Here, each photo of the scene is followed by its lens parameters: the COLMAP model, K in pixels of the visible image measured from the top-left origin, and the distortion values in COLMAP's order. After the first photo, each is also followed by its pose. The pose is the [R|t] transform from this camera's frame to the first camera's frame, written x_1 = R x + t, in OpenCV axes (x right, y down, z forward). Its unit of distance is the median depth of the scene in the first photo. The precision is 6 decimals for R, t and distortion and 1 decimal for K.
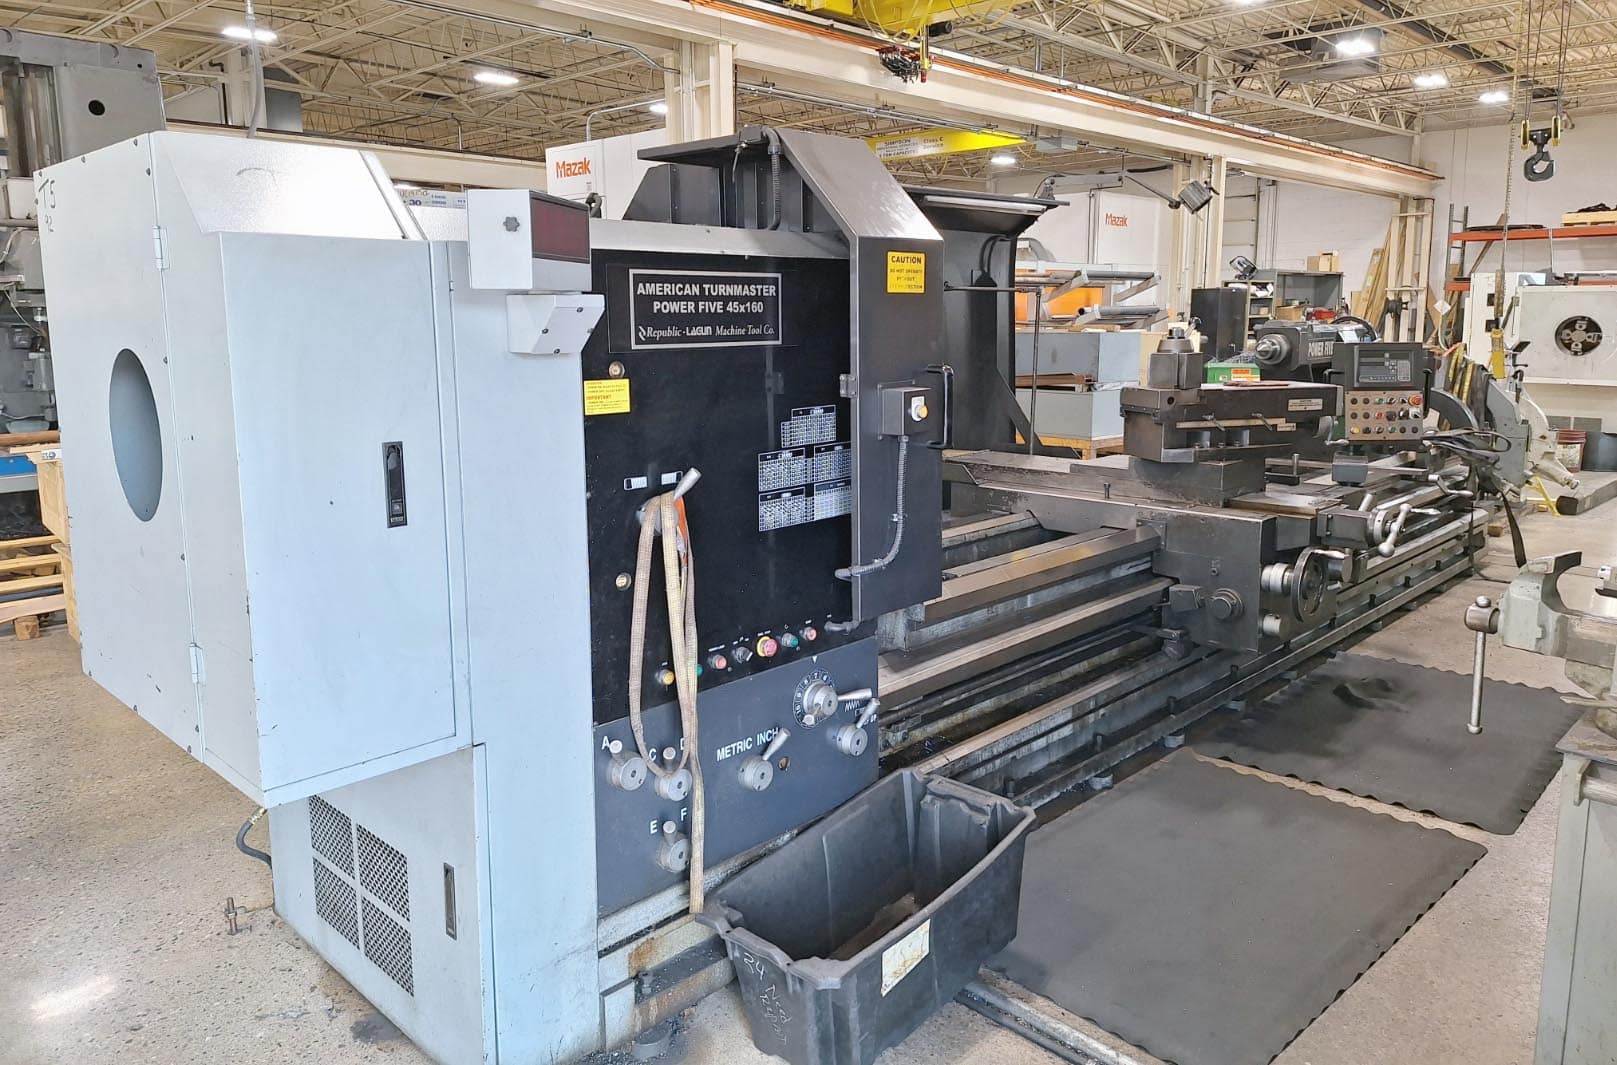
lens RADIAL K [[1116.9, 0, 788.9], [0, 1116.9, 497.6], [0, 0, 1]] dist [0.050358, -0.029347]
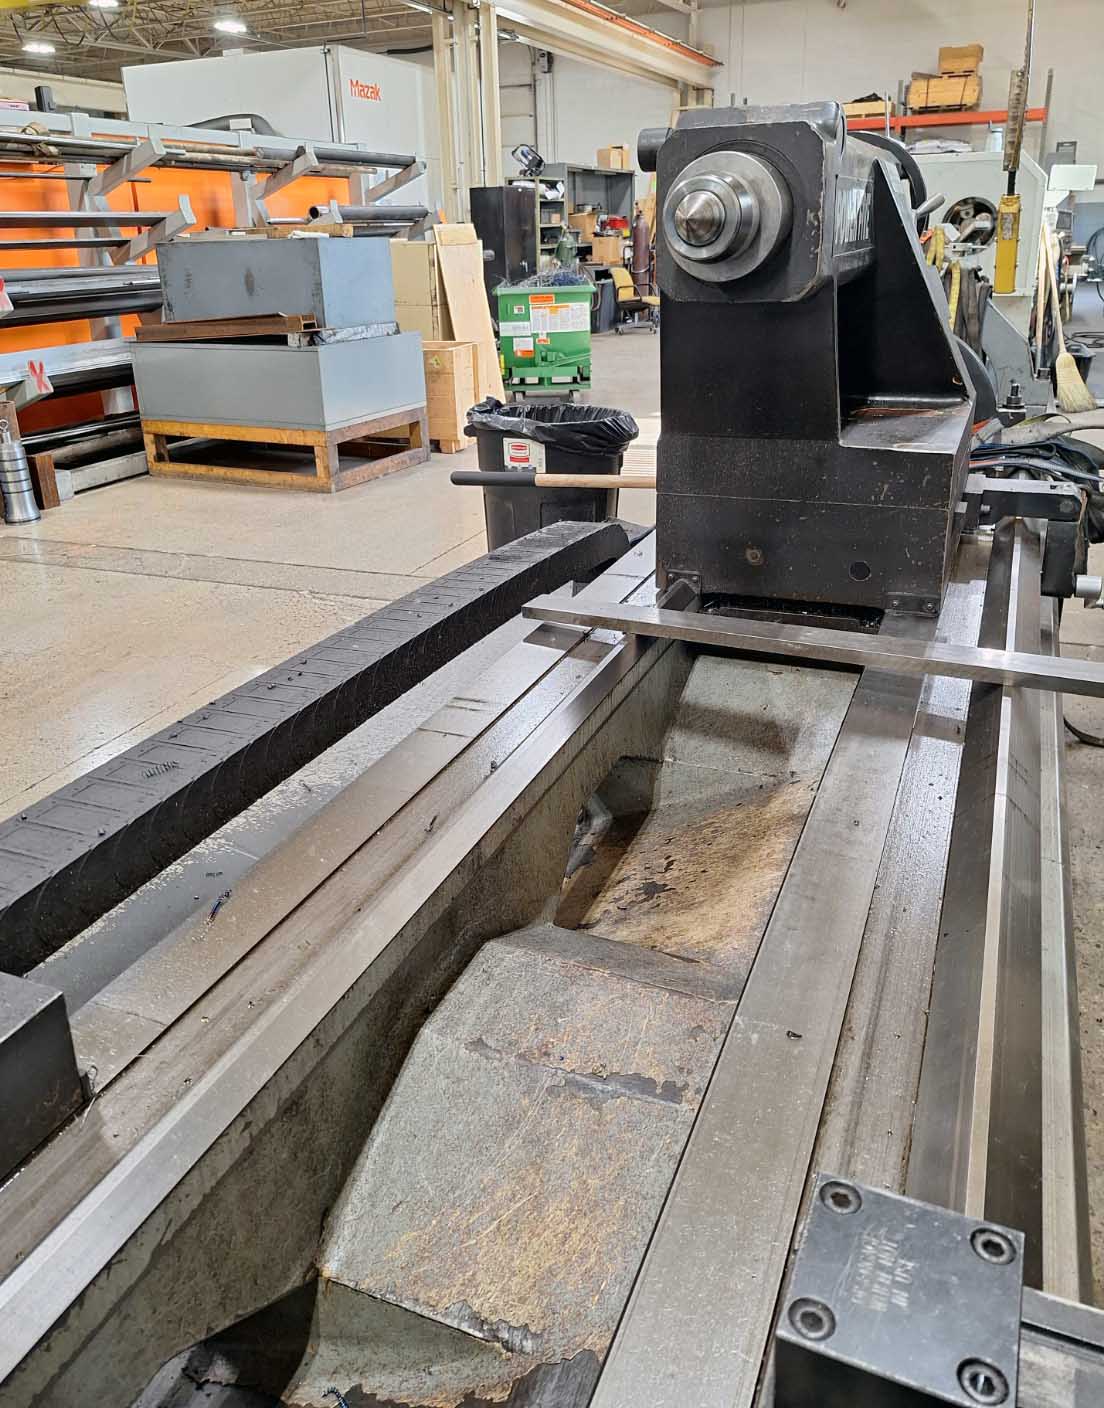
lens RADIAL K [[1109.4, 0, 522.4], [0, 1109.4, 627.3], [0, 0, 1]] dist [0.065374, -0.072125]
pose [[0.929745, -0.142316, 0.339590, 0.313303], [0.082979, 0.979544, 0.183325, -0.099450], [-0.358733, -0.142266, 0.922535, 0.838538]]
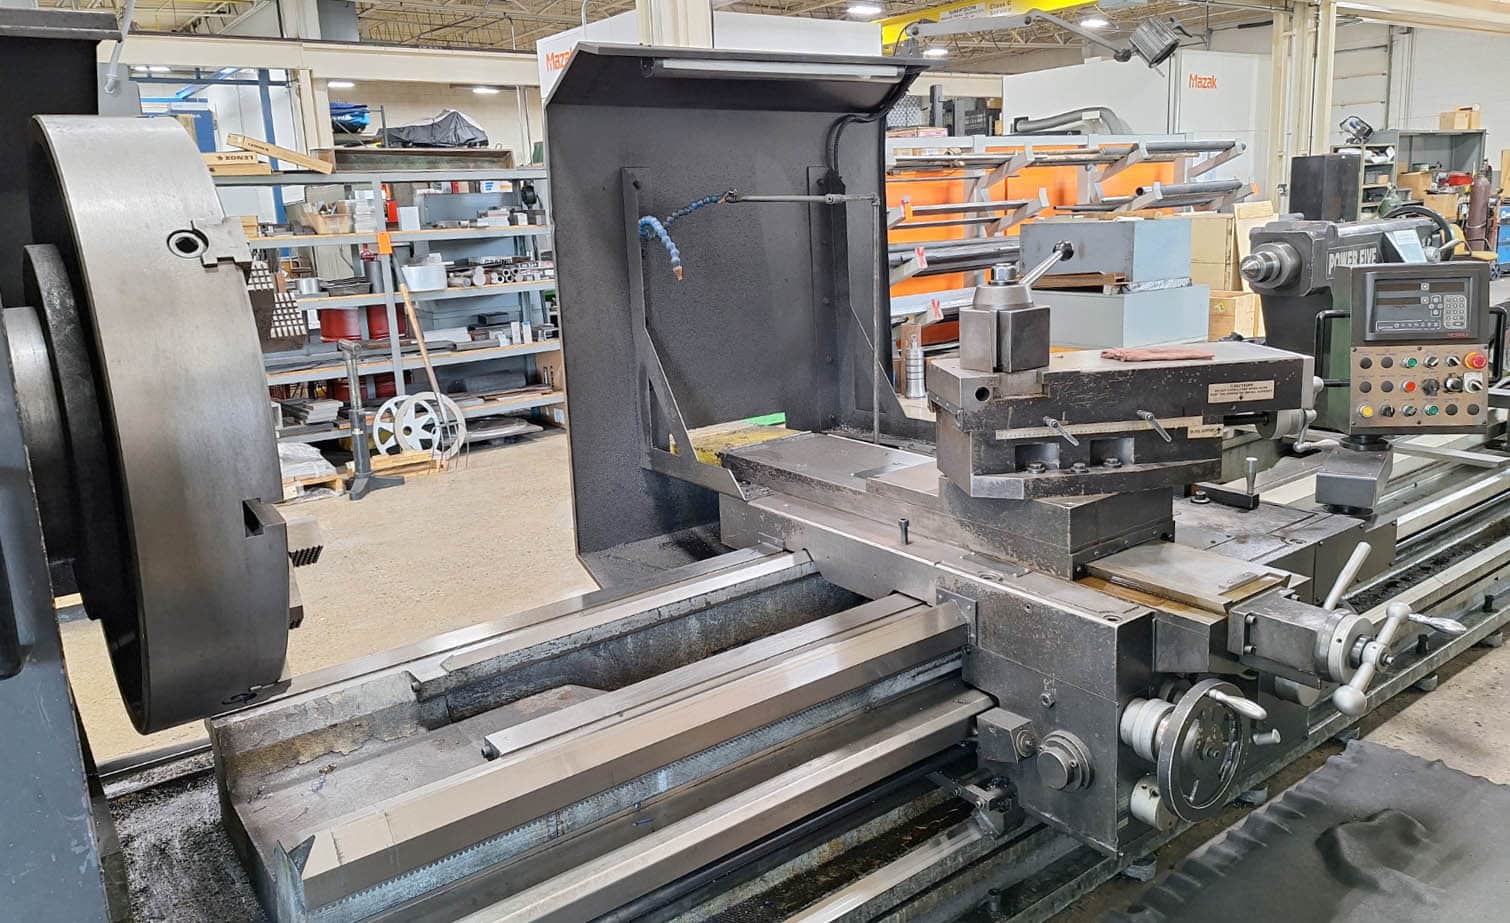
lens RADIAL K [[1076.5, 0, 737.2], [0, 1076.5, 424.3], [0, 0, 1]] dist [0.046996, -0.052407]
pose [[0.987280, -0.006146, -0.158874, 0.236015], [0.013175, 0.998978, 0.043229, -0.075184], [0.158446, -0.044772, 0.986352, 0.333912]]
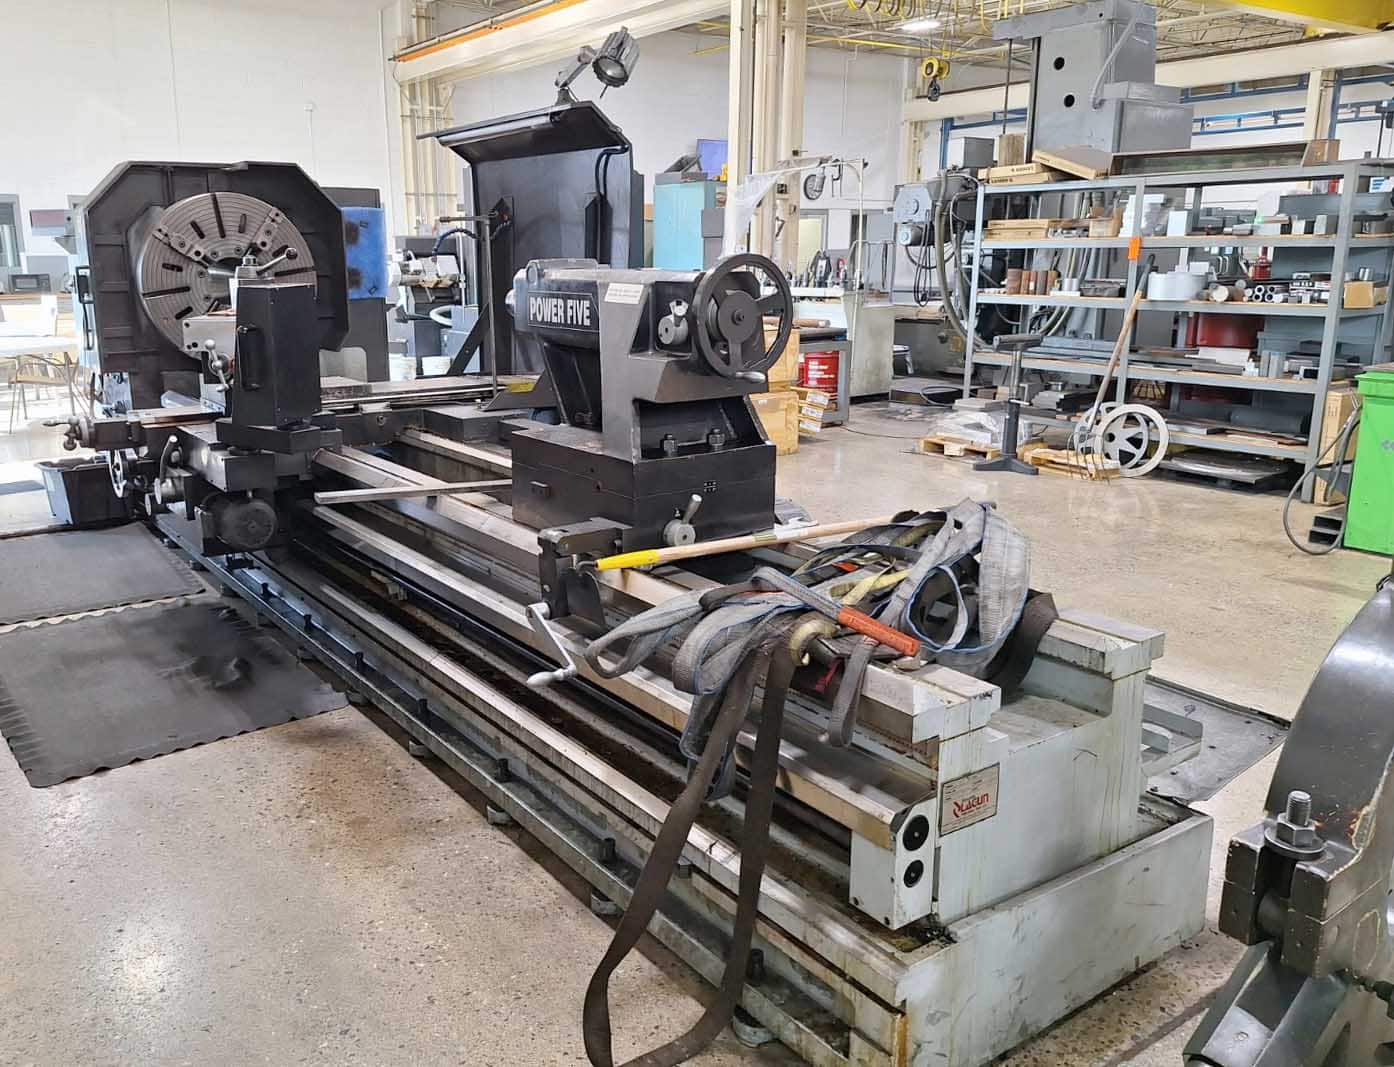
lens RADIAL K [[1108.7, 0, 611.4], [0, 1108.7, 506.3], [0, 0, 1]] dist [0.076423, -0.084220]
pose [[-0.183822, 0.230820, -0.955474, 1.141956], [-0.152388, 0.953594, 0.259684, -0.209058], [0.971075, 0.193339, -0.140117, 1.254355]]
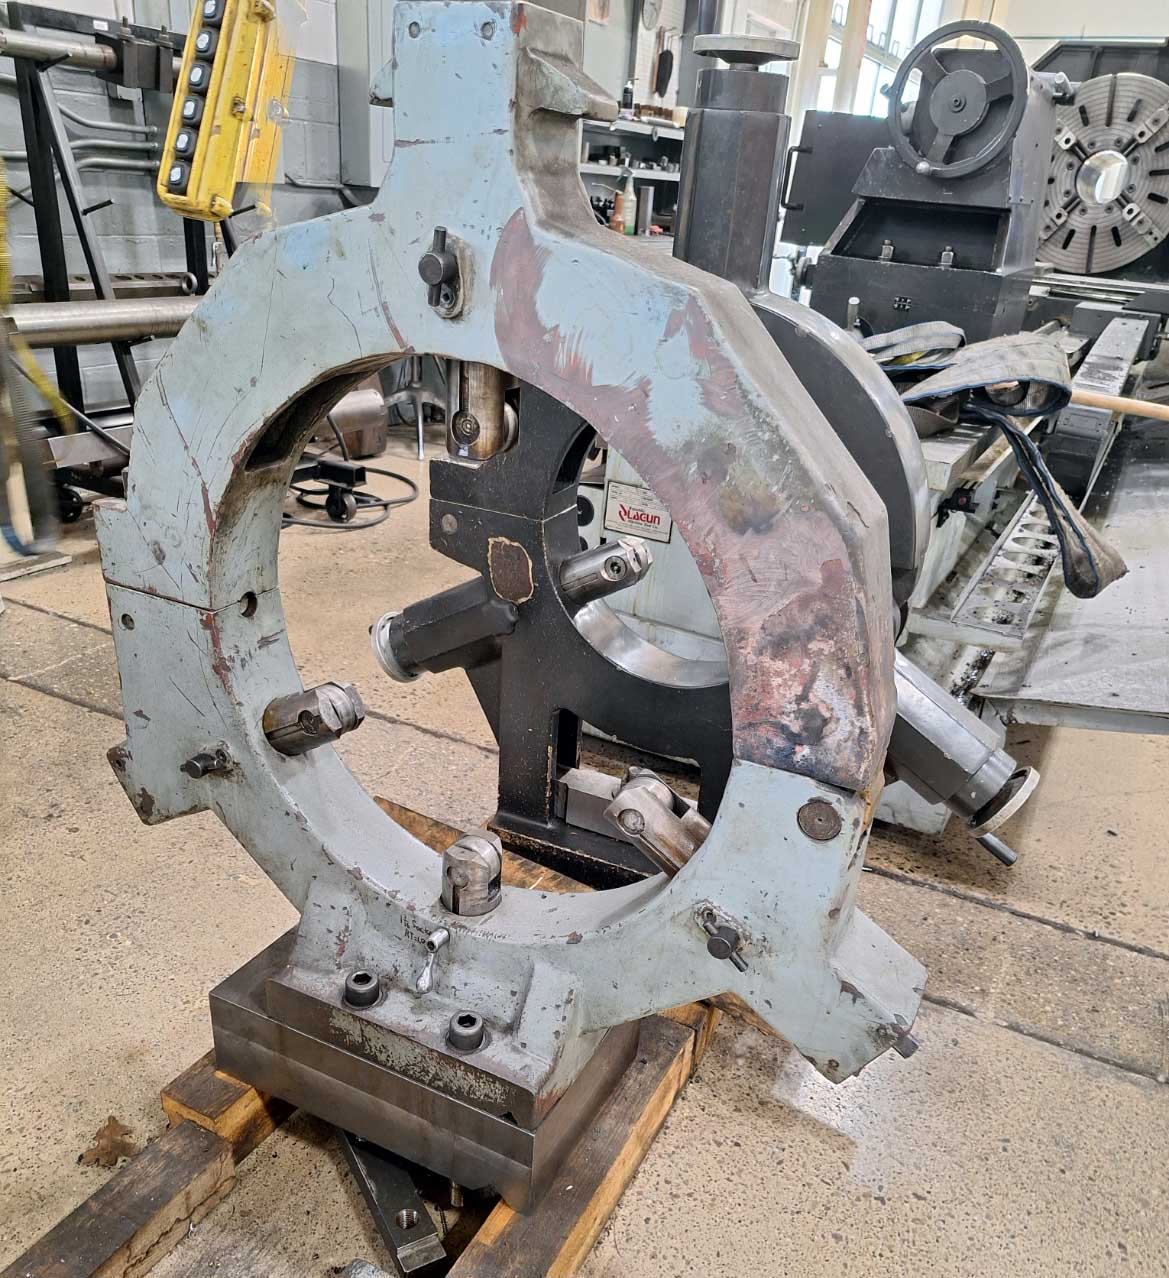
lens RADIAL K [[1085.5, 0, 575.5], [0, 1085.5, 781.4], [0, 0, 1]] dist [0.049443, -0.045479]
pose [[-0.949134, 0.090719, -0.301522, 0.939326], [-0.119789, 0.781559, 0.612222, -0.209797], [0.291197, 0.617200, -0.730937, 1.718540]]
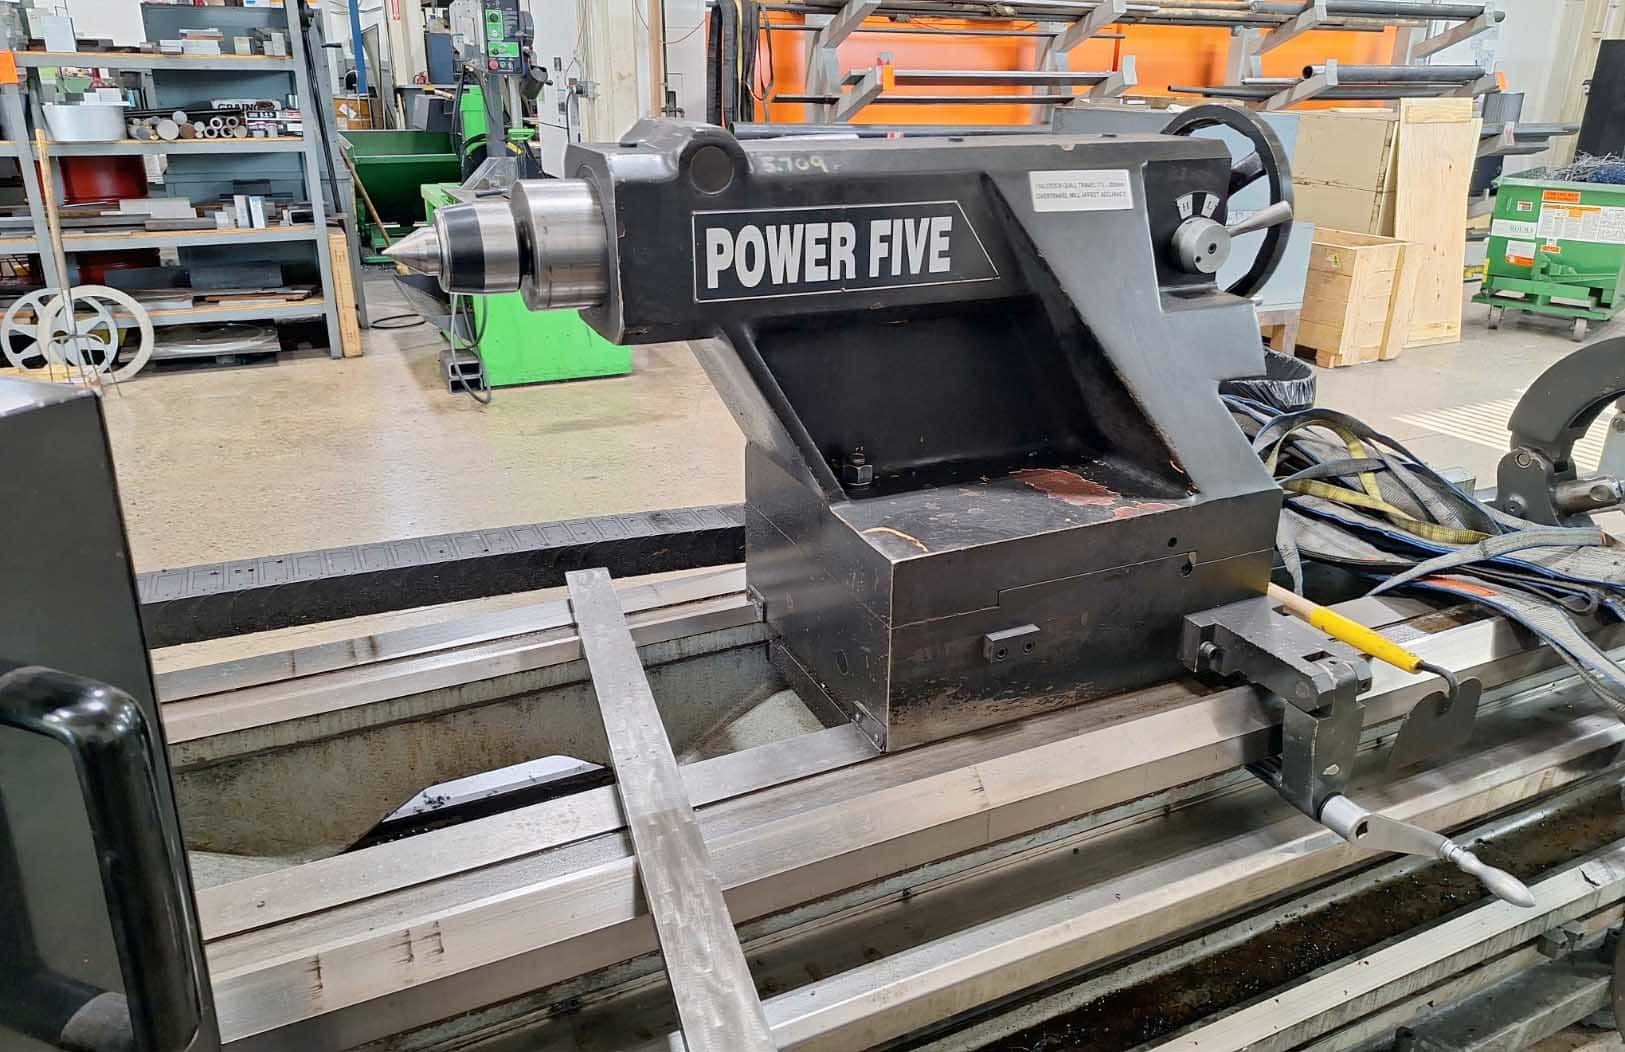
lens RADIAL K [[1127.2, 0, 799.3], [0, 1127.2, 478.9], [0, 0, 1]] dist [0.047312, -0.044946]
pose [[0.941256, 0.134996, -0.309538, 0.606799], [-0.075604, 0.977595, 0.196450, -0.146454], [0.329122, -0.161508, 0.930373, 0.861010]]
